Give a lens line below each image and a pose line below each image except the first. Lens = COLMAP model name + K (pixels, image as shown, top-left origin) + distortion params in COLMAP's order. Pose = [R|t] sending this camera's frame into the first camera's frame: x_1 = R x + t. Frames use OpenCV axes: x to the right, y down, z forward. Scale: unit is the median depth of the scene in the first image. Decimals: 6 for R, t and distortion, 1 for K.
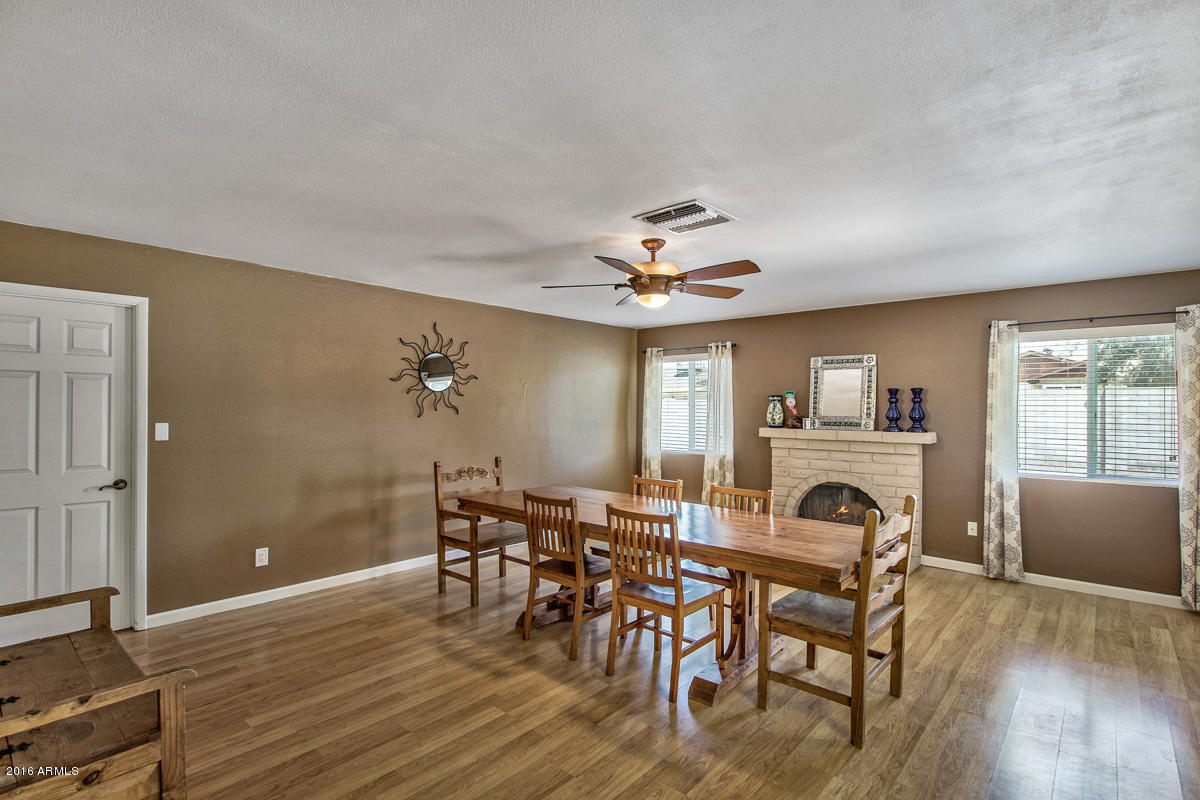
lens RADIAL K [[578.0, 0, 607.5], [0, 578.0, 404.9], [0, 0, 1]] dist [-0.013643, -0.003528]
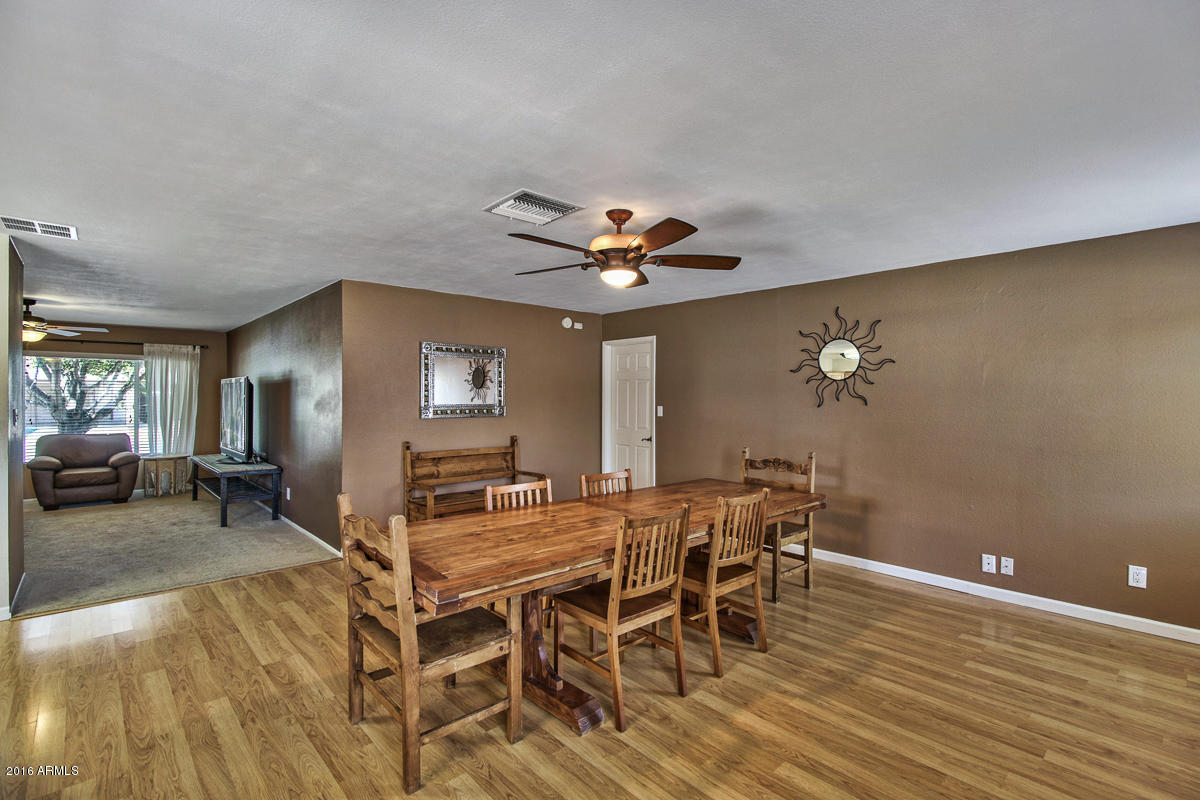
lens RADIAL K [[558.7, 0, 612.3], [0, 558.7, 393.5], [0, 0, 1]] dist [0.009654, -0.009486]
pose [[-0.106803, -0.007870, -0.994249, 1.238120], [0.004336, 0.999955, -0.008381, 0.008863], [0.994271, -0.005206, -0.106765, 1.389703]]
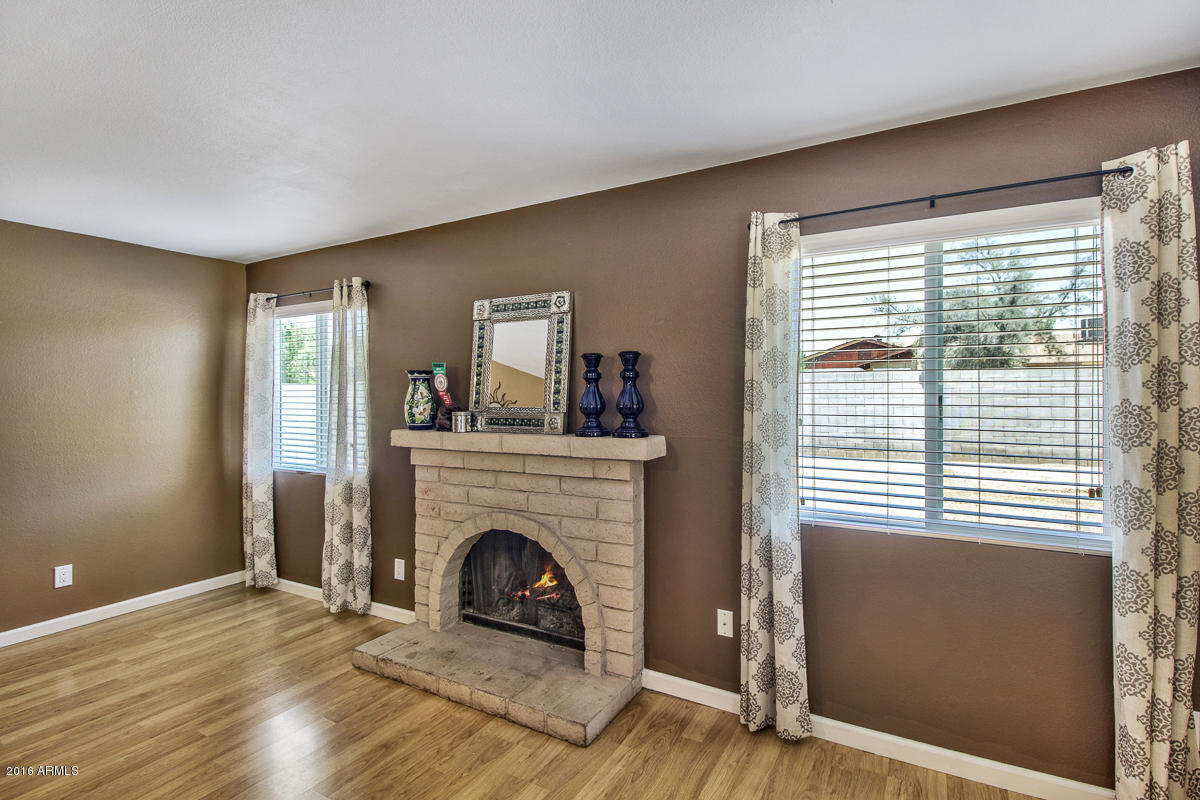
lens RADIAL K [[558.7, 0, 602.7], [0, 558.7, 402.1], [0, 0, 1]] dist [0.009654, -0.009486]
pose [[0.980330, -0.011990, 0.196998, 0.400575], [0.009345, 0.999853, 0.014351, 0.008325], [-0.197142, -0.012227, 0.980299, 0.493038]]
